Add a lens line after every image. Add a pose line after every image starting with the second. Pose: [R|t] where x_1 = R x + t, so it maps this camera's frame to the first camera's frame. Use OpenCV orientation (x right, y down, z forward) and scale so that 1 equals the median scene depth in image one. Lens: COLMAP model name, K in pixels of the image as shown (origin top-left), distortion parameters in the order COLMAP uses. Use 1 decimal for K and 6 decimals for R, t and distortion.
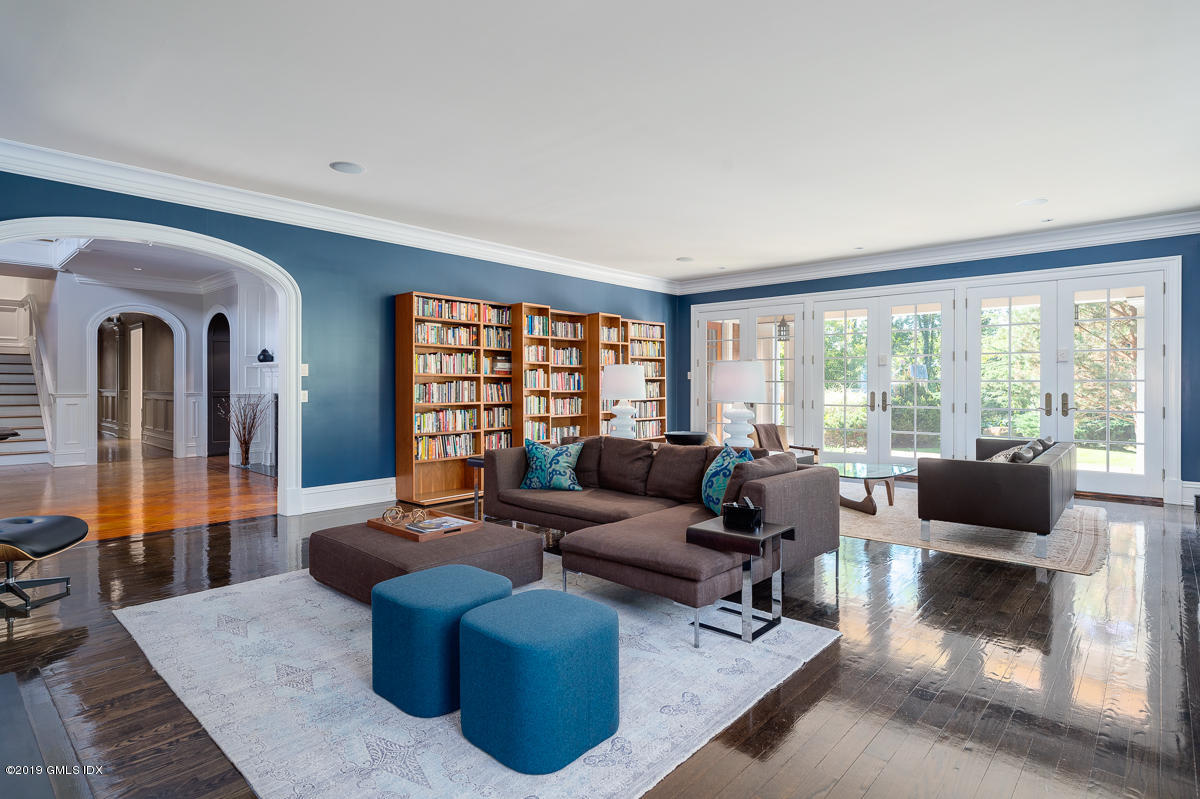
lens RADIAL K [[616.5, 0, 600.7], [0, 616.5, 389.8], [0, 0, 1]] dist [0.026376, 0.000307]
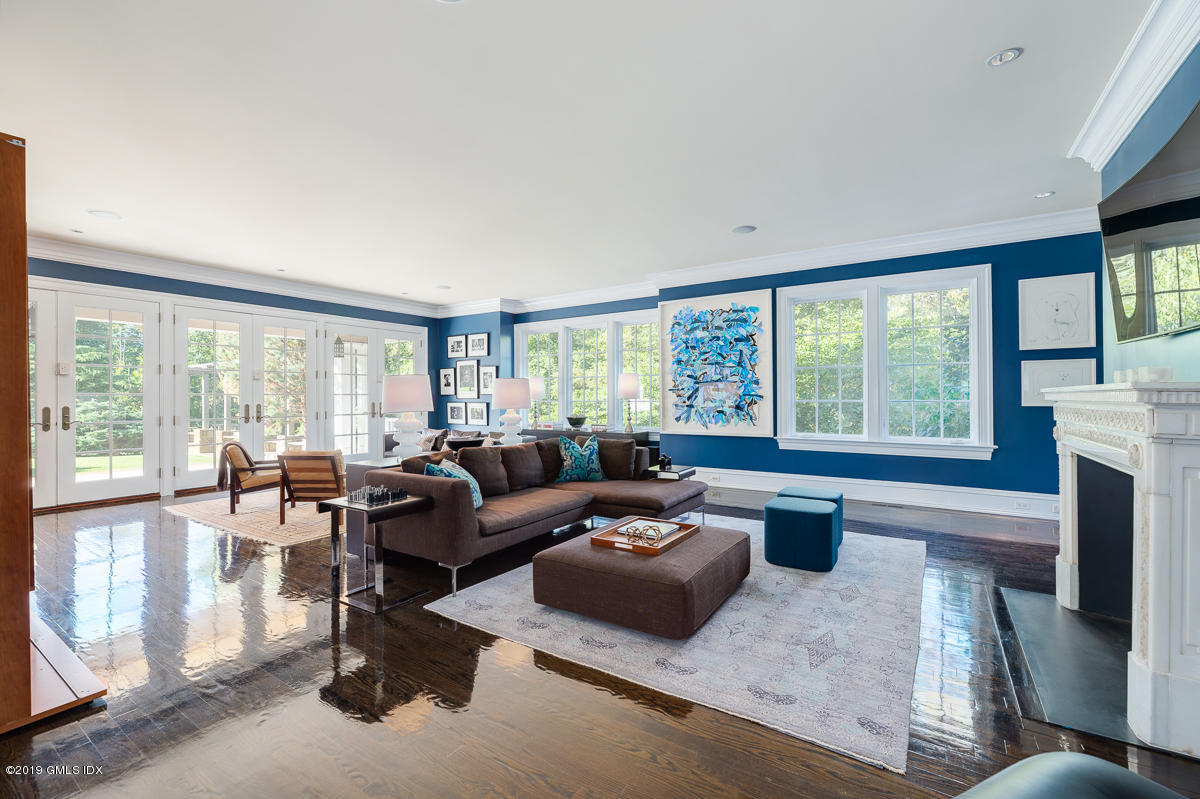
lens RADIAL K [[508.8, 0, 596.1], [0, 508.8, 399.4], [0, 0, 1]] dist [0.003115, 0.000262]
pose [[-0.154308, -0.005034, 0.988010, -1.171715], [0.013976, 0.999876, 0.007278, -0.006761], [-0.987924, 0.014932, -0.154218, 1.311989]]
